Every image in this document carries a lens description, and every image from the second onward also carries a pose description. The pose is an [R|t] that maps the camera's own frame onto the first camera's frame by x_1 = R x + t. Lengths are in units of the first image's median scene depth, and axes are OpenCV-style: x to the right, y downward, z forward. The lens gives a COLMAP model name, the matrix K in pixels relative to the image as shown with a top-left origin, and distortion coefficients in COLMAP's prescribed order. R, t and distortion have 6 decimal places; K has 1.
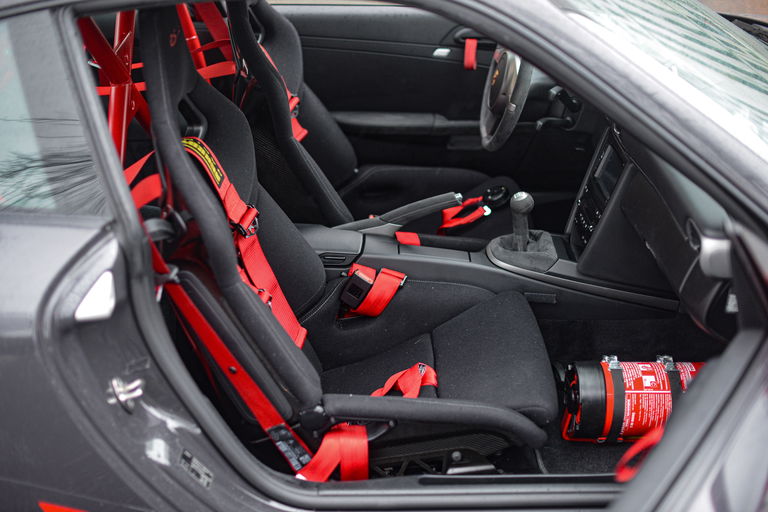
lens RADIAL K [[1114.6, 0, 384.0], [0, 1114.6, 256.0], [0, 0, 1]] dist [-0.138001, 0.136638]
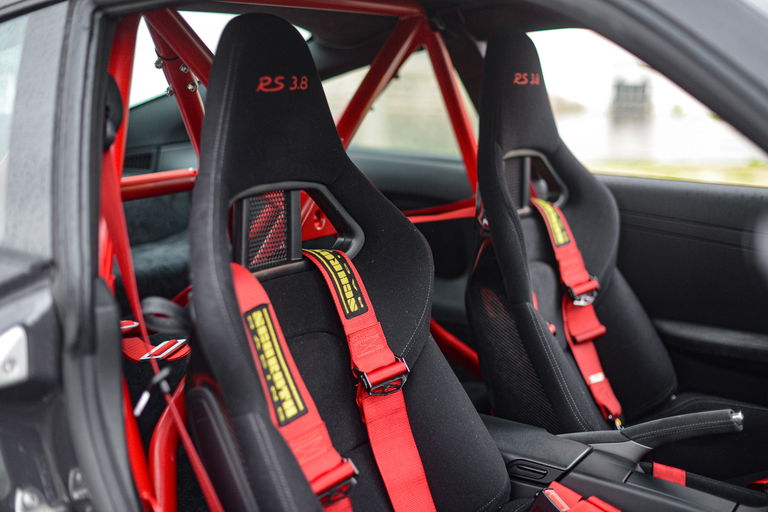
lens RADIAL K [[1114.6, 0, 384.0], [0, 1114.6, 256.0], [0, 0, 1]] dist [-0.138001, 0.136638]
pose [[0.859036, 0.098171, -0.502413, 0.204057], [-0.235099, 0.947475, -0.216841, 0.045930], [0.454736, 0.304391, 0.836995, 0.333036]]
